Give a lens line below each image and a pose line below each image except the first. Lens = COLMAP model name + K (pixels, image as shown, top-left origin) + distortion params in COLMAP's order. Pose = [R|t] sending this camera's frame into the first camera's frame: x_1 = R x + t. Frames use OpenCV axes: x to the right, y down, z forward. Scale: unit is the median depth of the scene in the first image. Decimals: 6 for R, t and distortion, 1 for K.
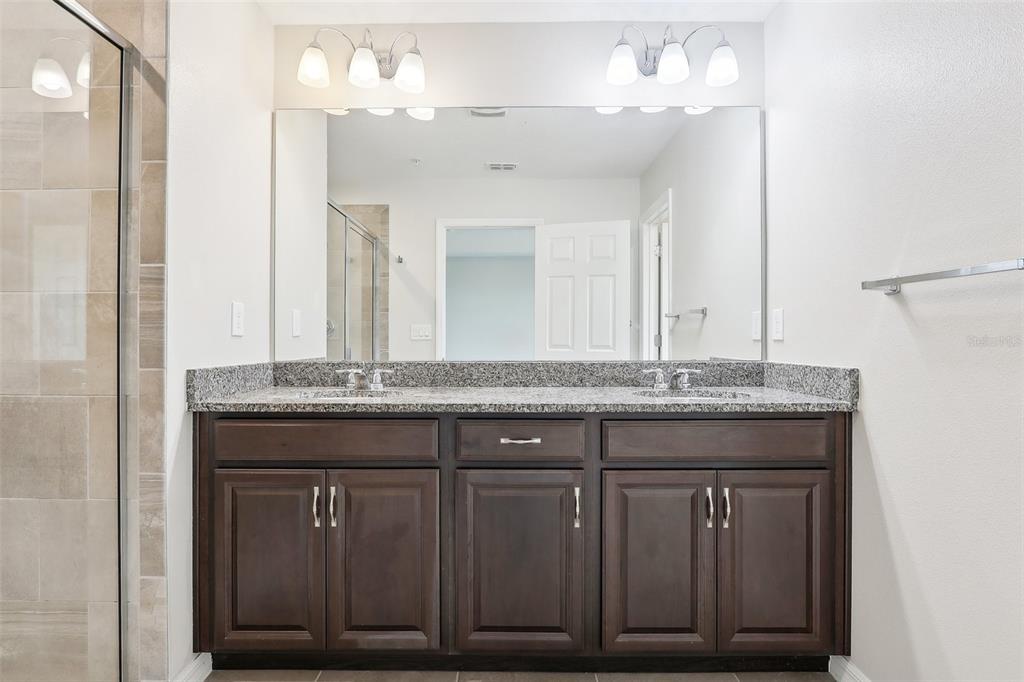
lens RADIAL K [[514.7, 0, 508.4], [0, 514.7, 340.5], [0, 0, 1]] dist [-0.017892, 0.004159]
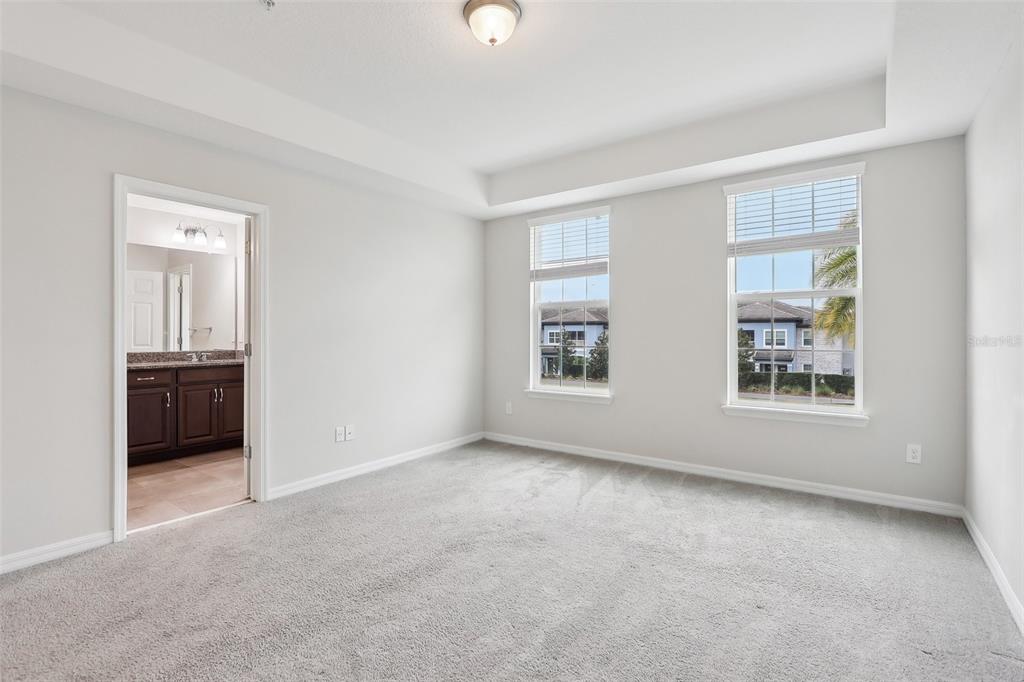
lens RADIAL K [[480.6, 0, 509.3], [0, 480.6, 337.0], [0, 0, 1]] dist [-0.012828, 0.000740]
pose [[0.587667, -0.002734, 0.809098, -0.743984], [-0.002134, 0.999986, 0.004929, -0.046283], [-0.809100, -0.004623, 0.587653, -1.761653]]
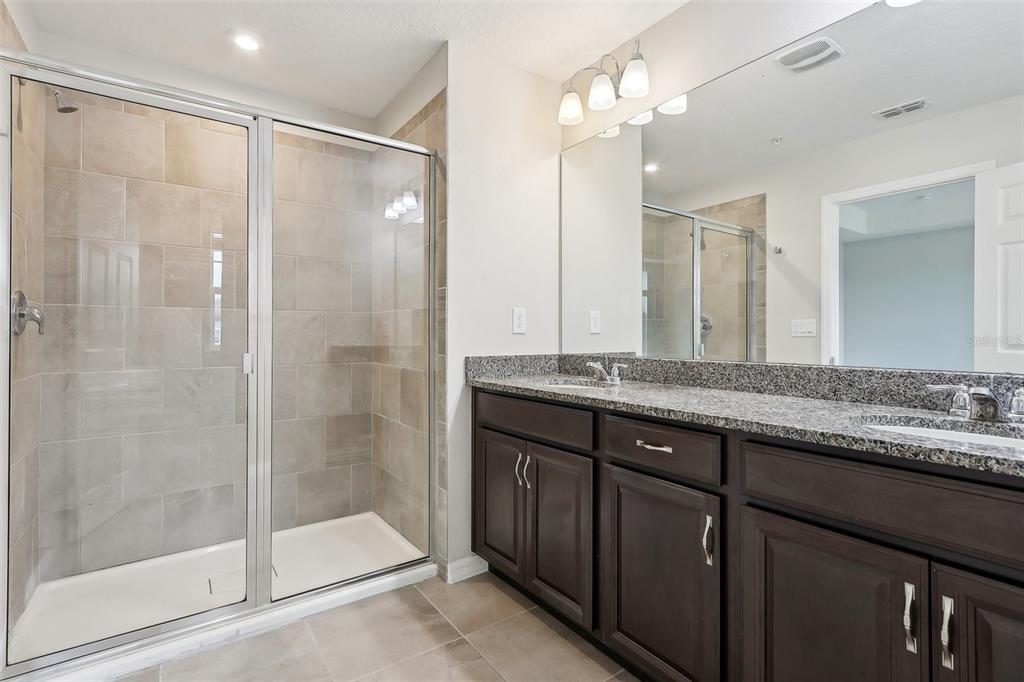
lens RADIAL K [[480.6, 0, 511.2], [0, 480.6, 336.7], [0, 0, 1]] dist [-0.012828, 0.000740]
pose [[0.577982, 0.001252, -0.816048, 0.447364], [-0.001961, 0.999998, 0.000145, -0.000697], [0.816047, 0.001517, 0.577984, 0.233759]]
